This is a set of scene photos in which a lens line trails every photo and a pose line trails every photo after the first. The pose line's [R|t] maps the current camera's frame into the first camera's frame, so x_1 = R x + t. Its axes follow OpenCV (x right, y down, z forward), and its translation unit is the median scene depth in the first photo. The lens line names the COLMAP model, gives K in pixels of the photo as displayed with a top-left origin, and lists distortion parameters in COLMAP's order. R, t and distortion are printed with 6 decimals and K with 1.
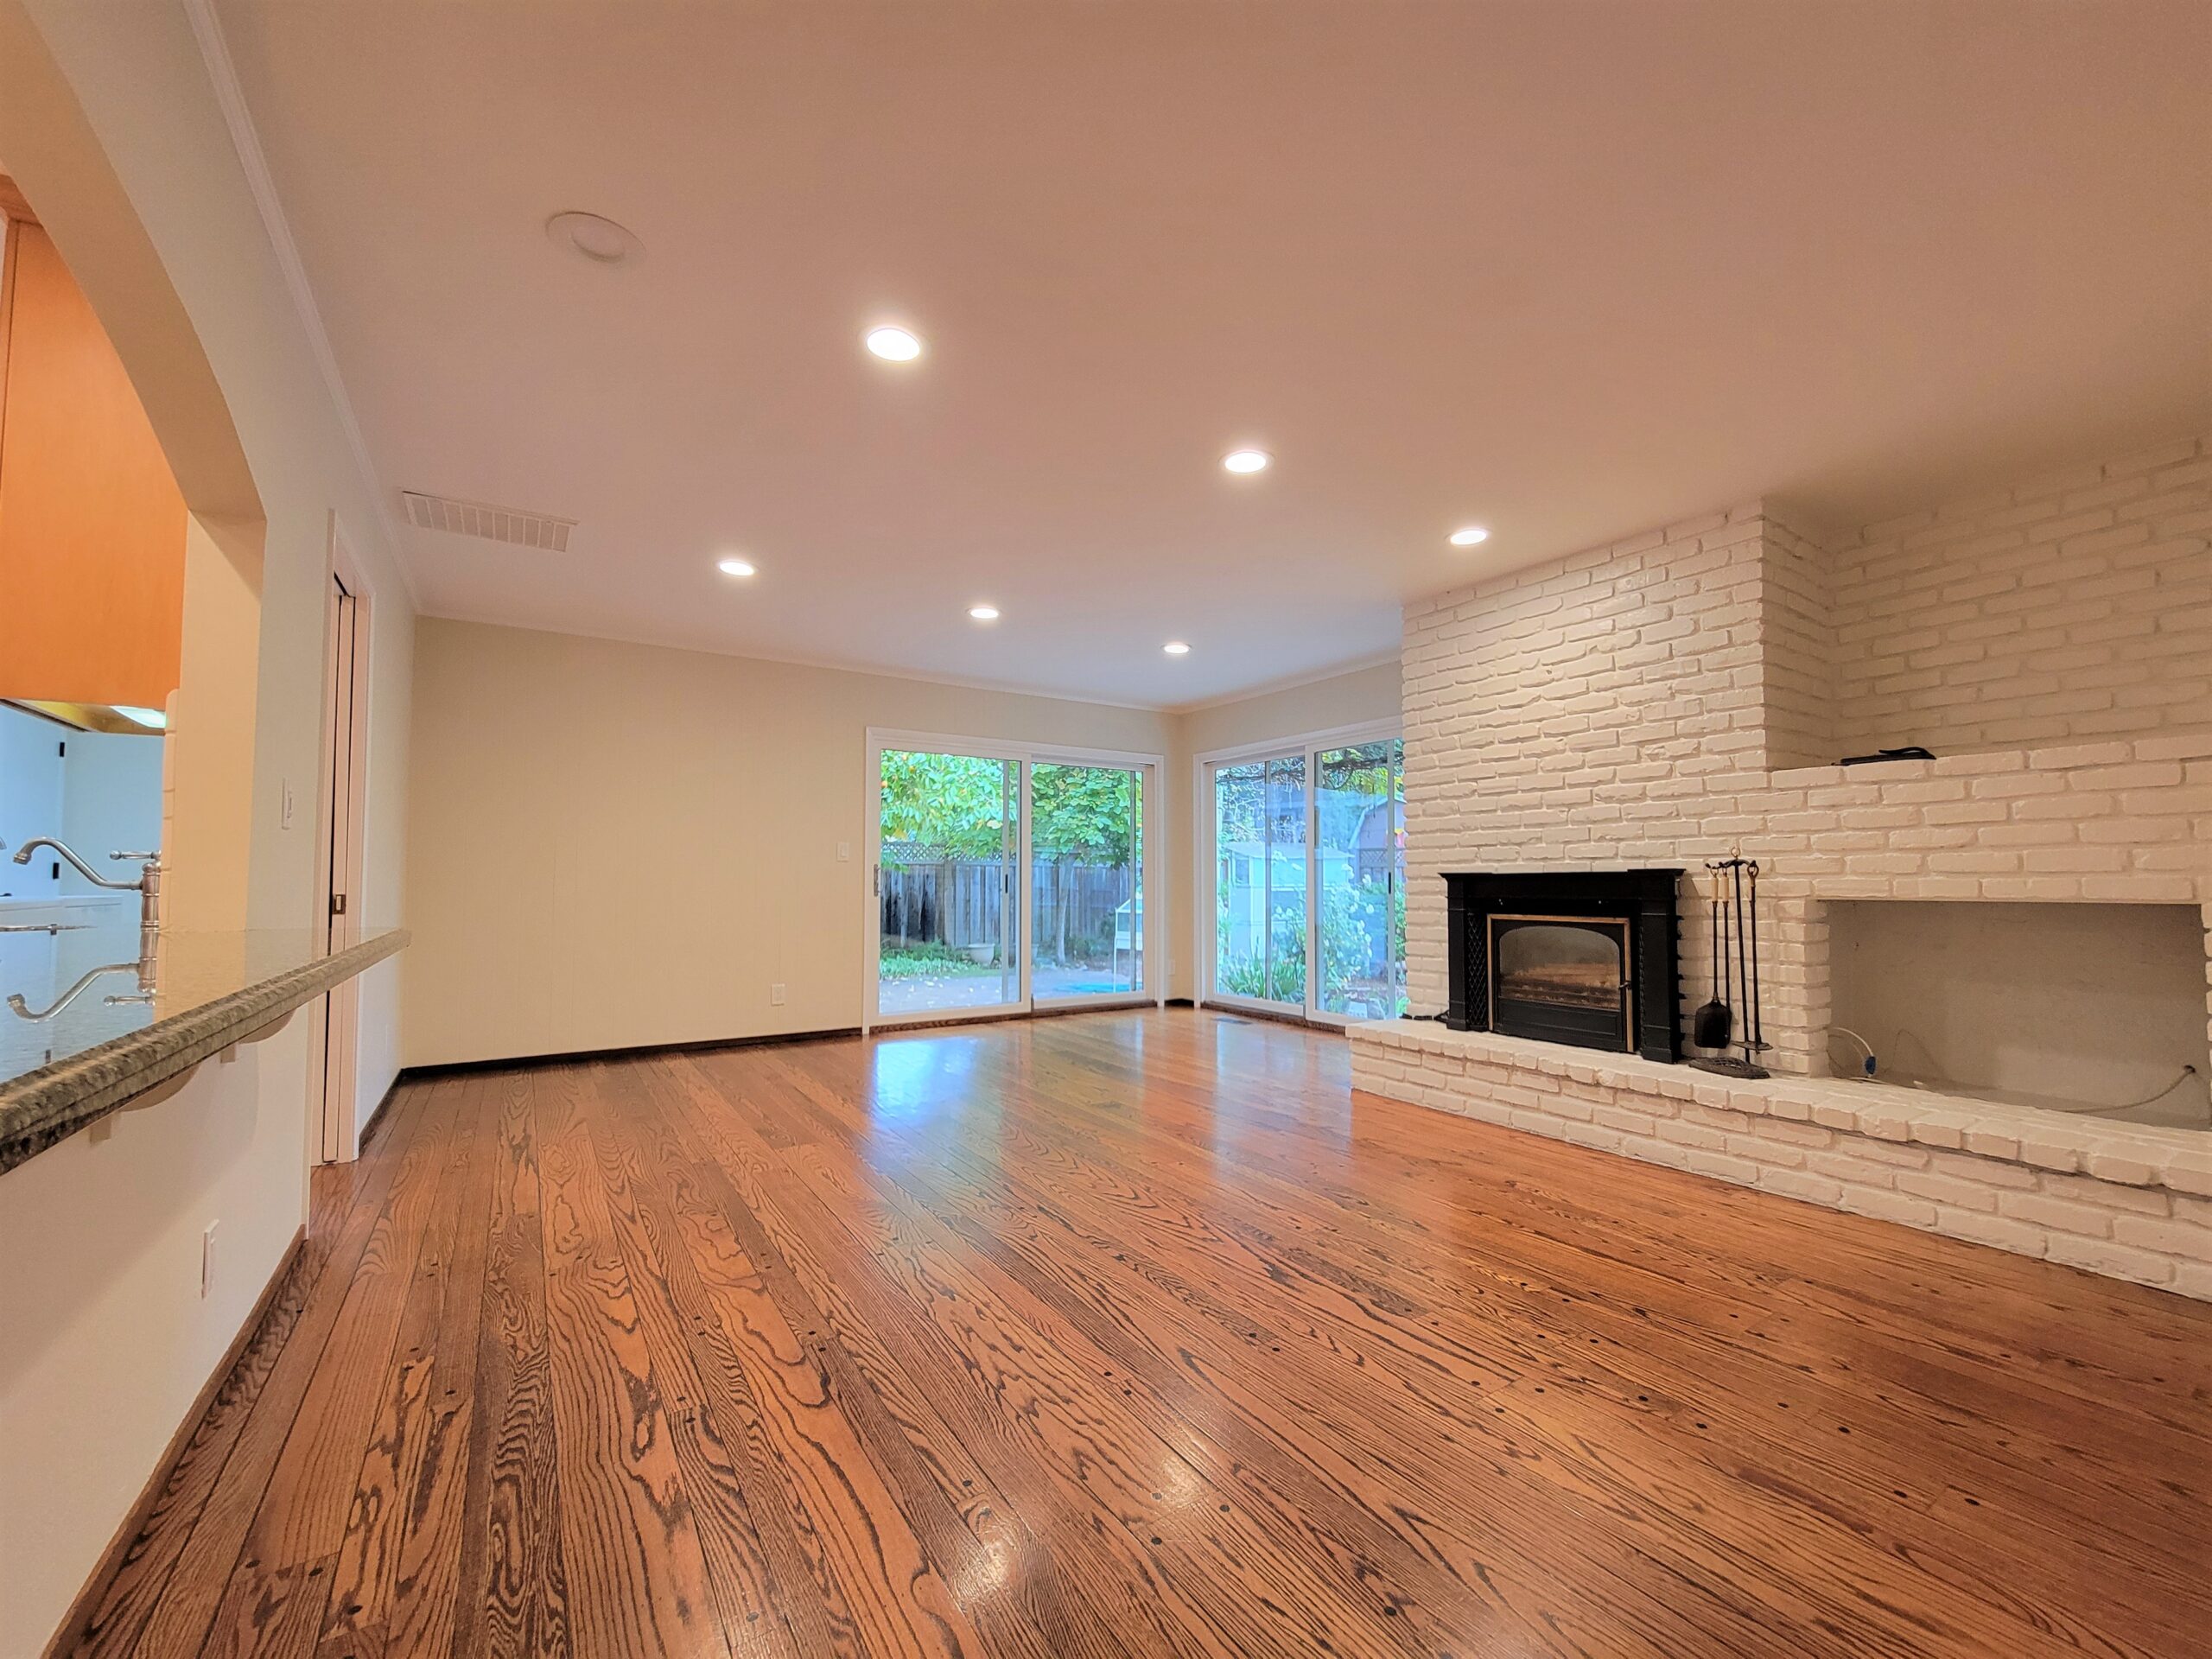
lens RADIAL K [[904.0, 0, 1117.3], [0, 904.0, 841.5], [0, 0, 1]] dist [0.000192, -0.001790]
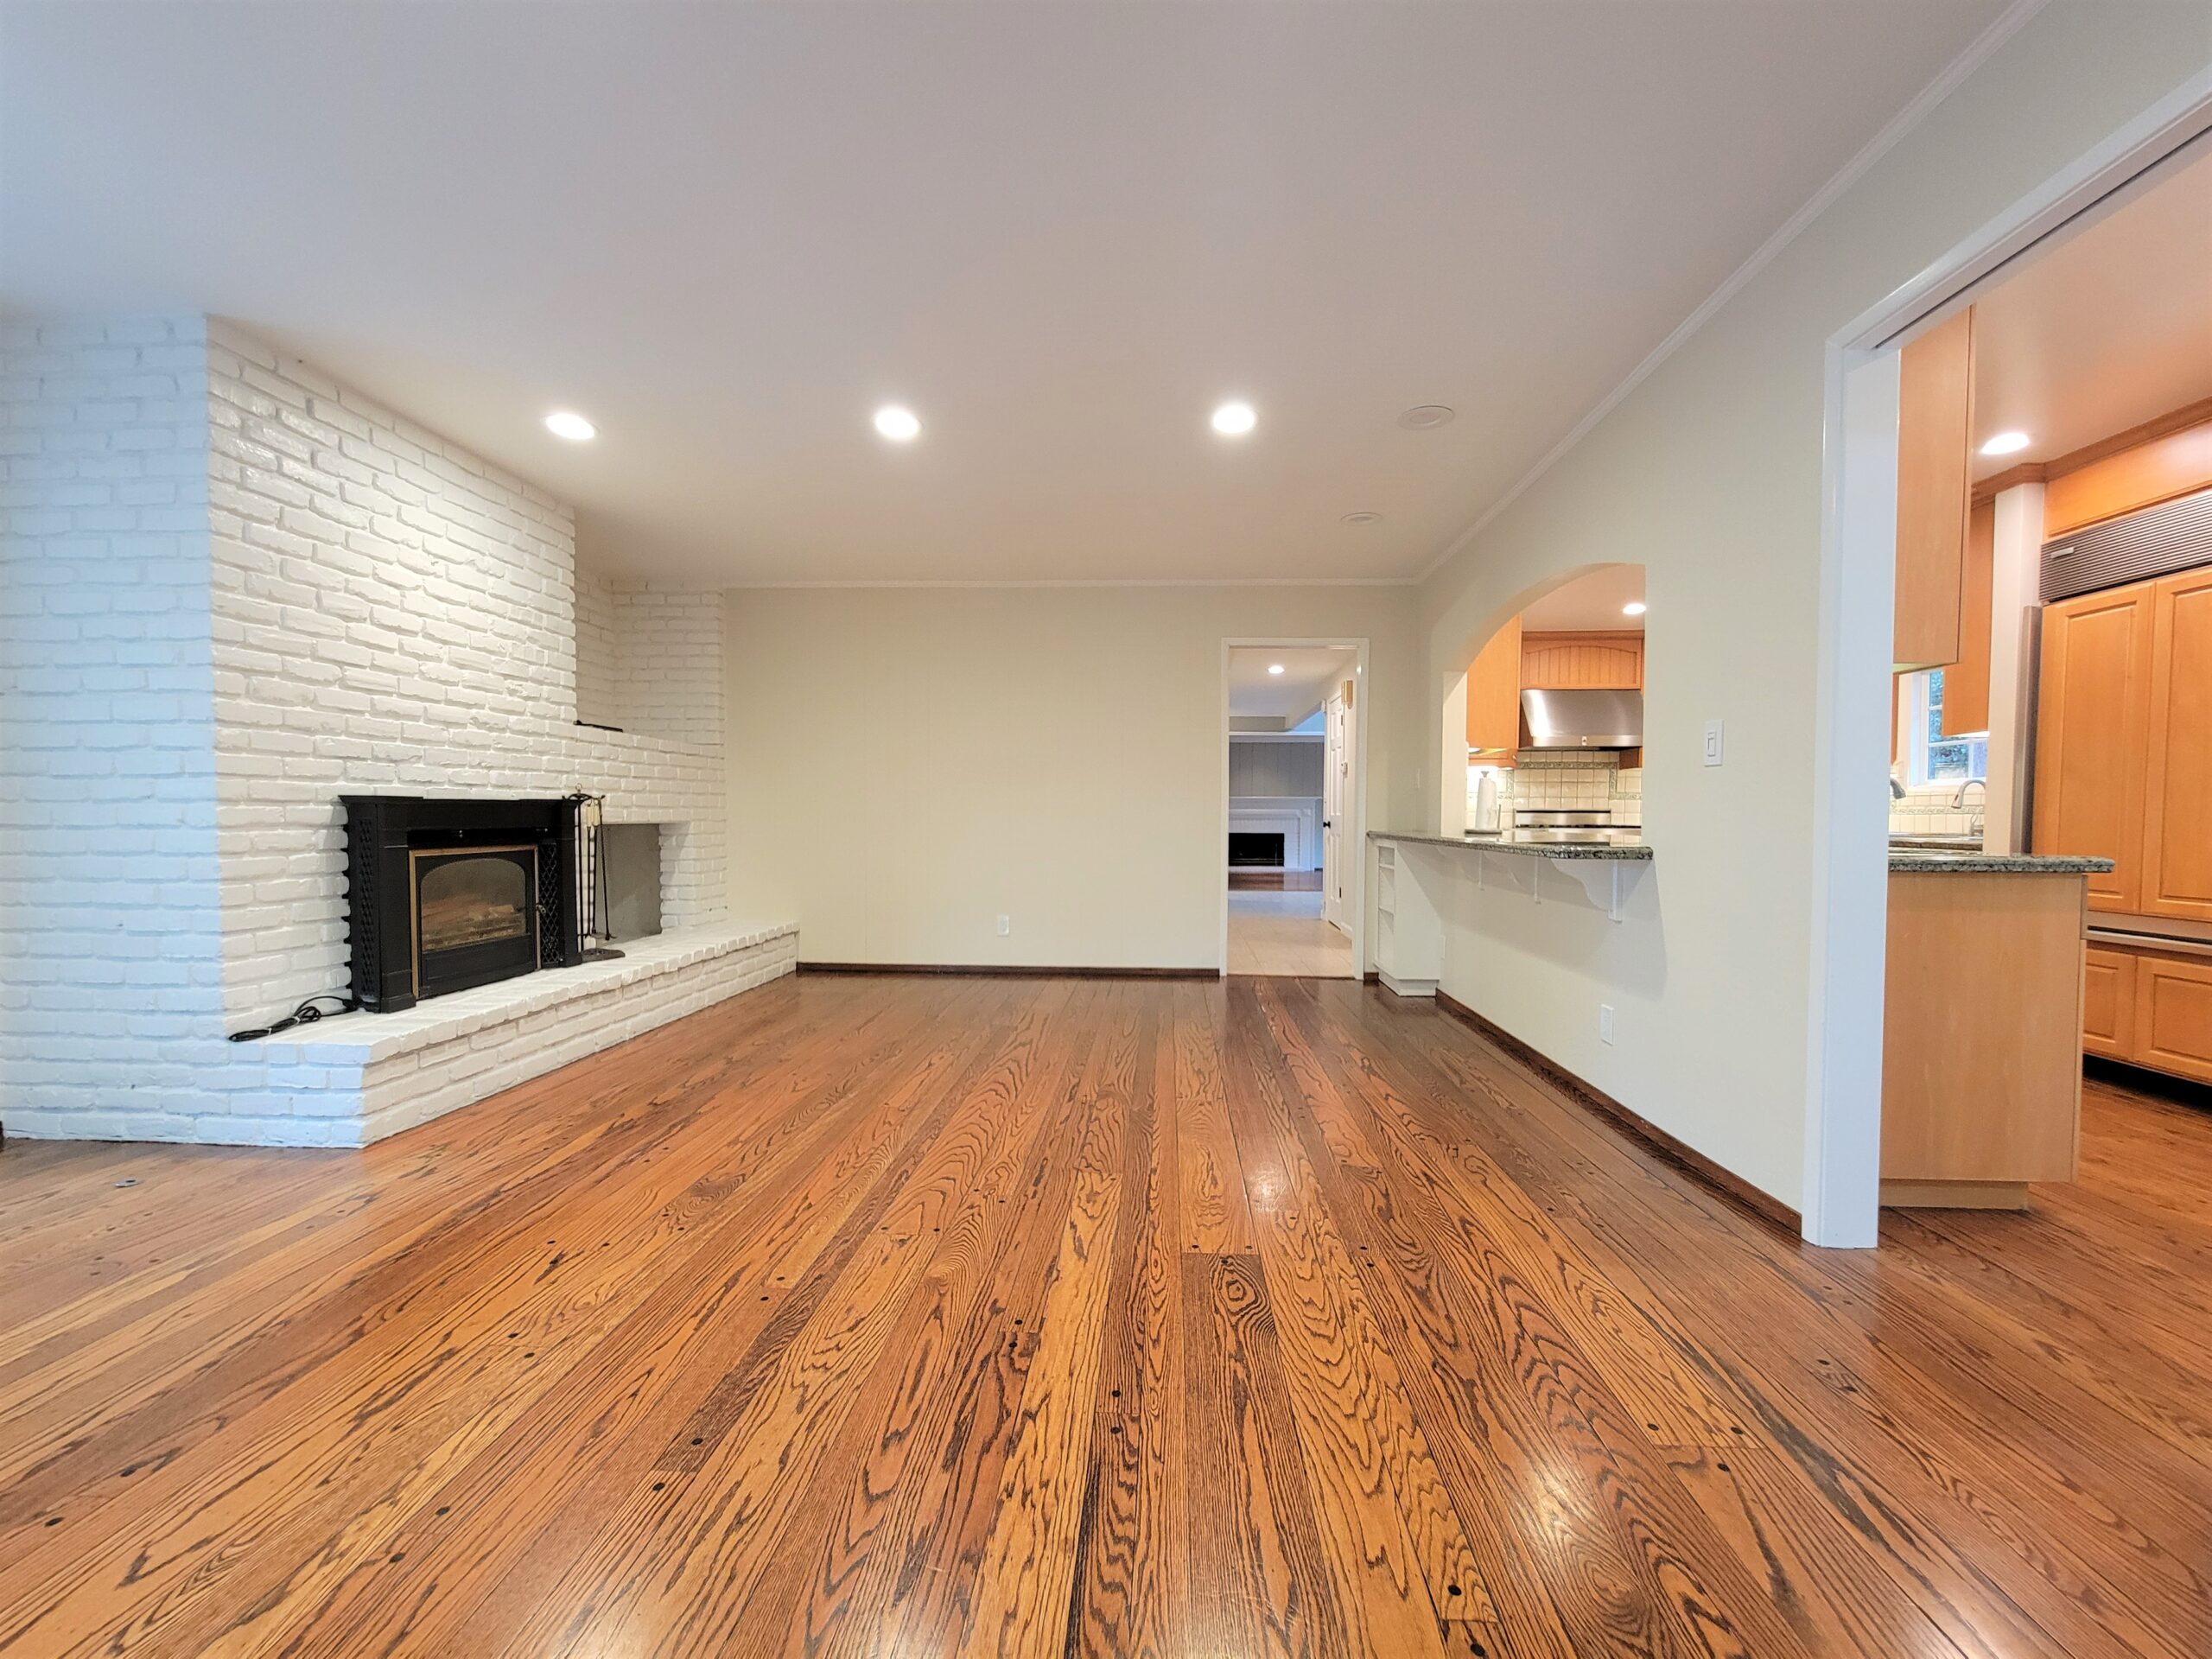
lens RADIAL K [[904.0, 0, 1116.5], [0, 904.0, 842.5], [0, 0, 1]] dist [0.000192, -0.001790]
pose [[-0.802665, -0.021403, 0.596045, -0.732112], [-0.031418, 0.999486, -0.006419, 0.080569], [-0.595602, -0.023879, -0.802925, 1.722532]]
